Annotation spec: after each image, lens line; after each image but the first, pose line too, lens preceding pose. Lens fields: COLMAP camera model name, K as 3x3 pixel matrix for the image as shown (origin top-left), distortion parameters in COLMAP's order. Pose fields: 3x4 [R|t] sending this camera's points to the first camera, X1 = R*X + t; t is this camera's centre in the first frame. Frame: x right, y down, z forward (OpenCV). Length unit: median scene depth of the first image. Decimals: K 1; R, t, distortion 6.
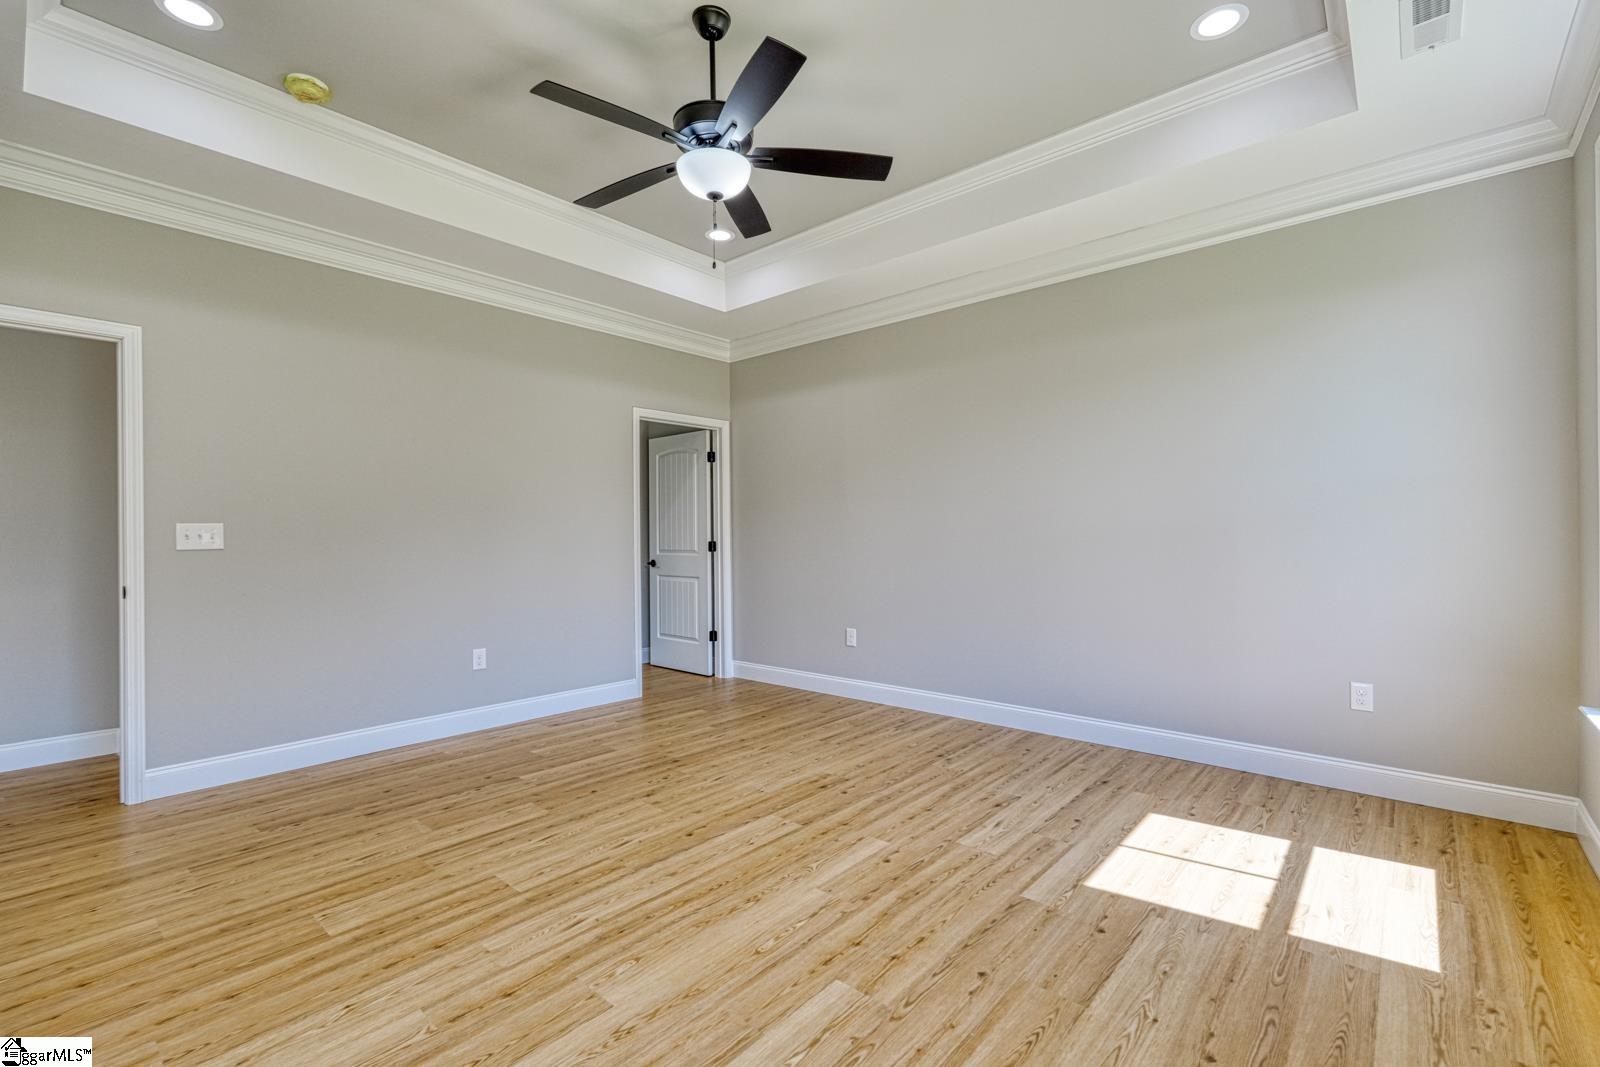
lens RADIAL K [[700.0, 0, 795.3], [0, 700.0, 535.3], [0, 0, 1]] dist [-0.003299, 0.000191]
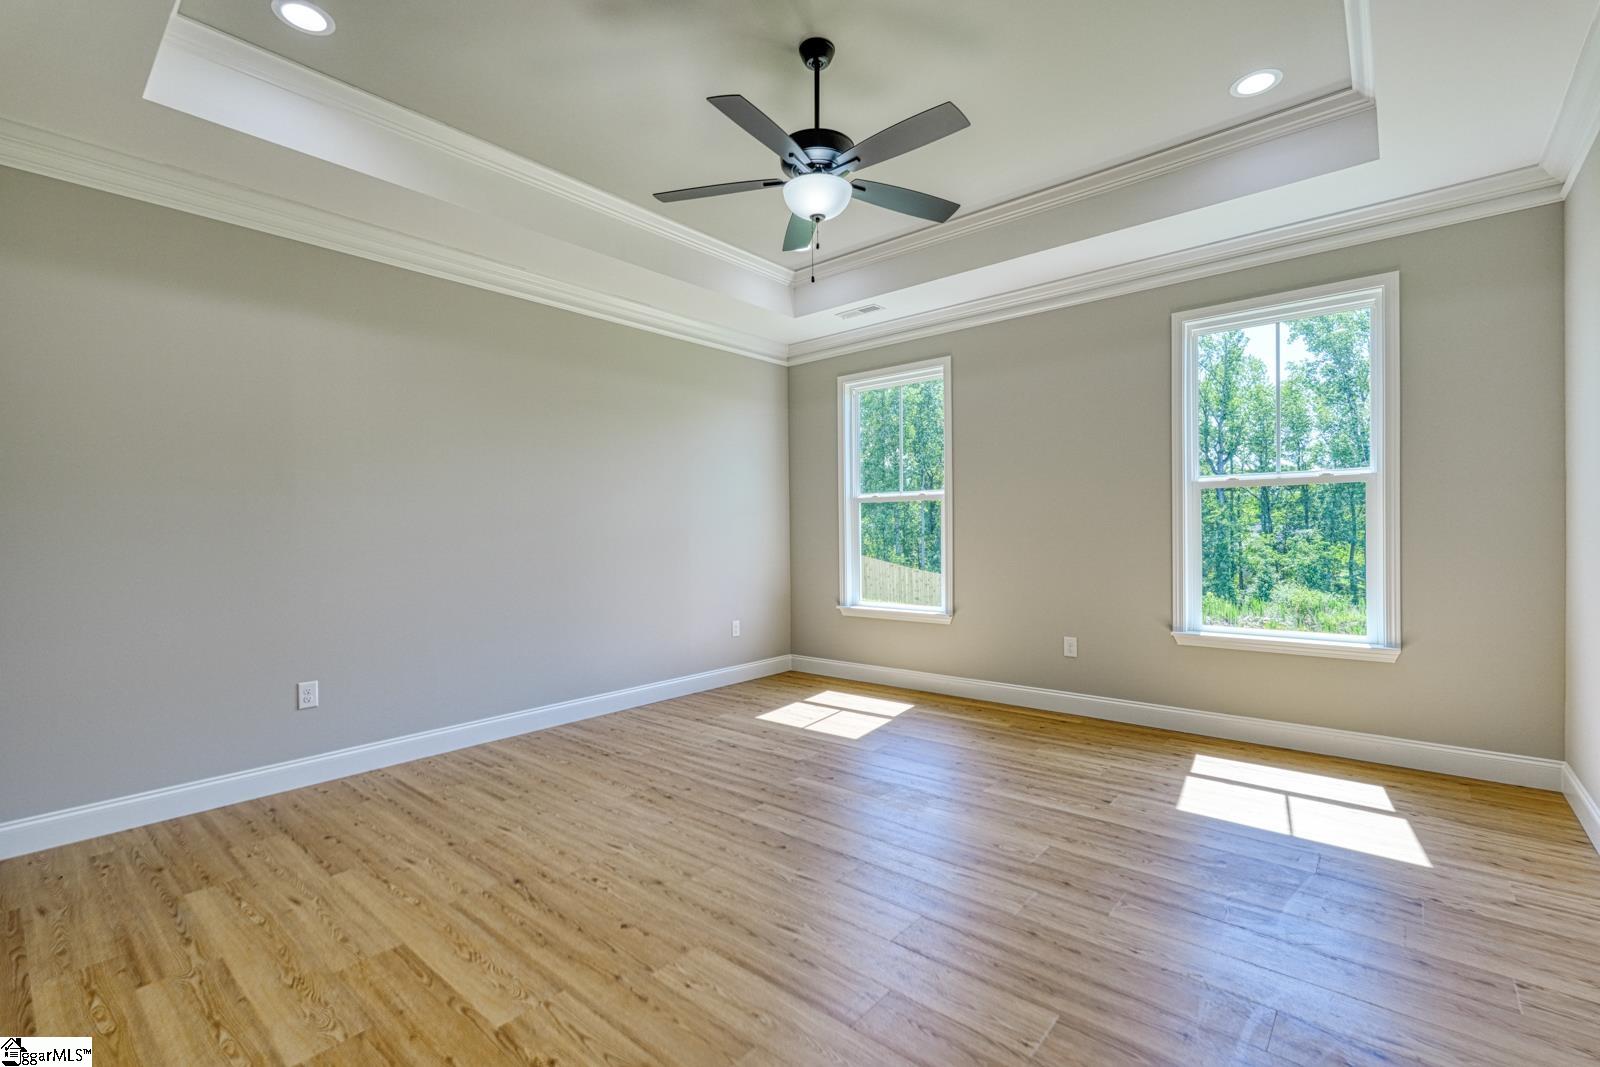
lens RADIAL K [[700.0, 0, 805.9], [0, 700.0, 535.4], [0, 0, 1]] dist [-0.003299, 0.000191]
pose [[-0.011472, -0.000021, 0.999934, -0.978643], [0.018555, 0.999828, 0.000234, -0.000630], [-0.999762, 0.018556, -0.011470, 0.852675]]
